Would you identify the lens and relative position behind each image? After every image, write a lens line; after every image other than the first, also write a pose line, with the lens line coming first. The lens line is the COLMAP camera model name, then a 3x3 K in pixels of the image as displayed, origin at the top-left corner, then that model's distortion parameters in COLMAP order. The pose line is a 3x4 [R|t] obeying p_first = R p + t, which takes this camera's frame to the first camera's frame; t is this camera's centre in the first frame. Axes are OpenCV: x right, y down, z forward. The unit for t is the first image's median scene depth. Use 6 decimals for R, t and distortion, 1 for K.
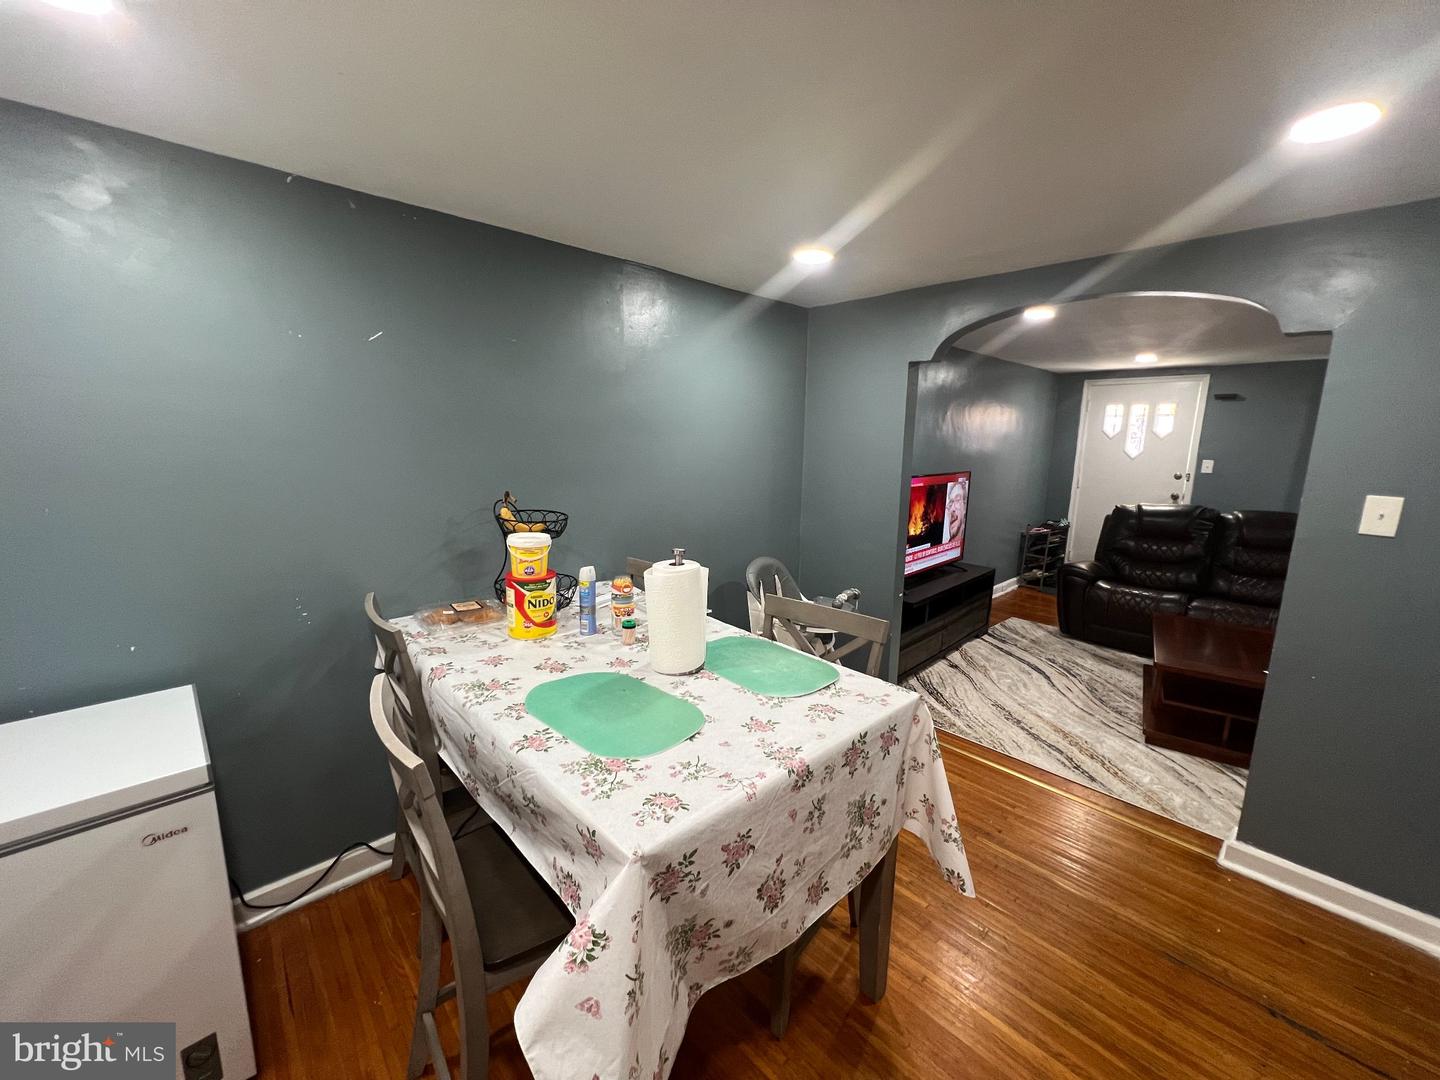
lens RADIAL K [[576.9, 0, 716.3], [0, 576.9, 533.9], [0, 0, 1]] dist [-0.001212, -0.000716]
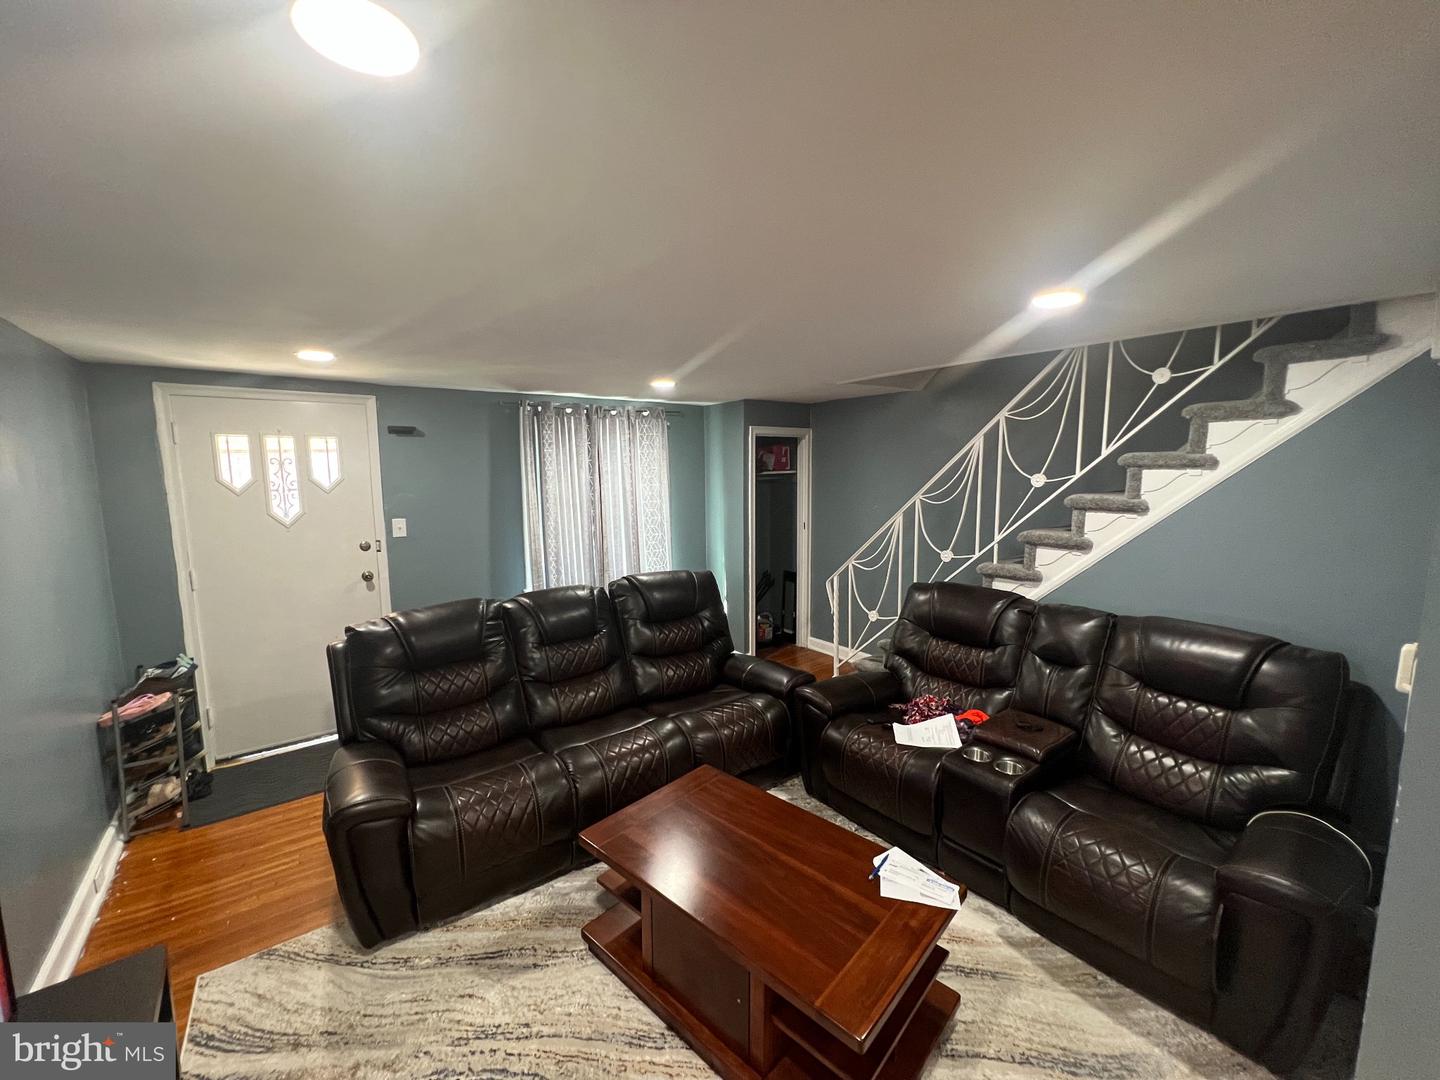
lens RADIAL K [[576.9, 0, 720.6], [0, 576.9, 536.5], [0, 0, 1]] dist [-0.001212, -0.000716]
pose [[0.104694, -0.133146, 0.985551, 0.555171], [0.173614, 0.978227, 0.113714, -0.333112], [-0.979233, 0.159200, 0.125530, 1.487146]]
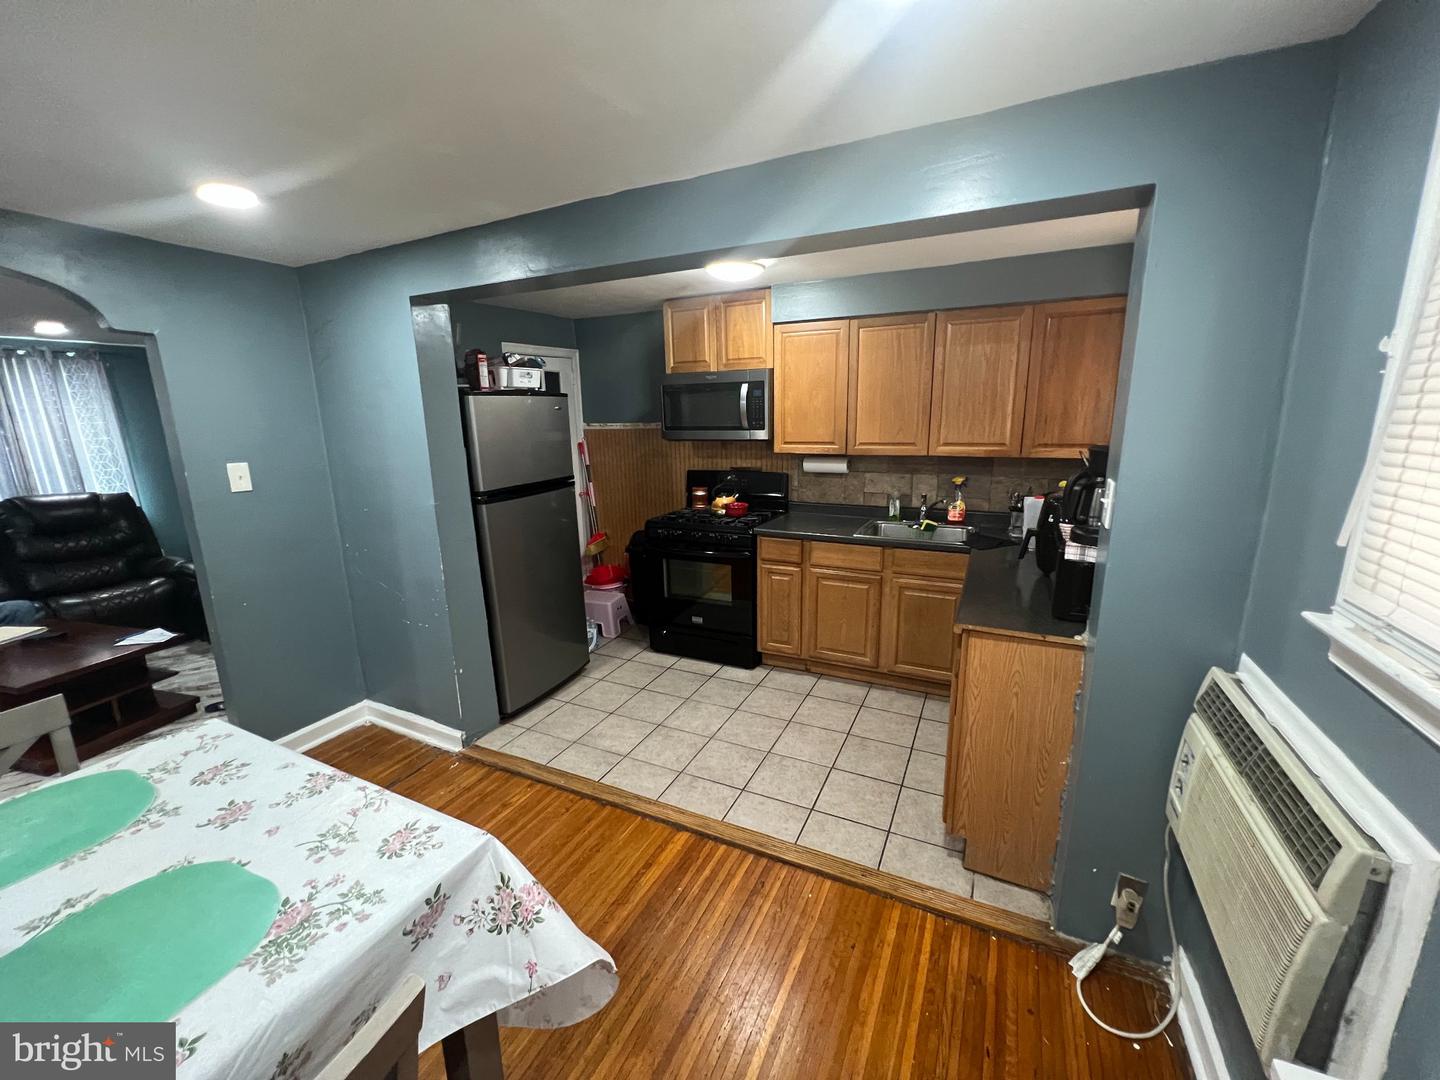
lens RADIAL K [[576.9, 0, 721.7], [0, 576.9, 538.8], [0, 0, 1]] dist [-0.001212, -0.000716]
pose [[-0.361137, -0.206175, 0.909435, -0.528701], [0.166304, 0.945378, 0.280363, -0.081144], [-0.917564, 0.252492, -0.307123, 0.368627]]
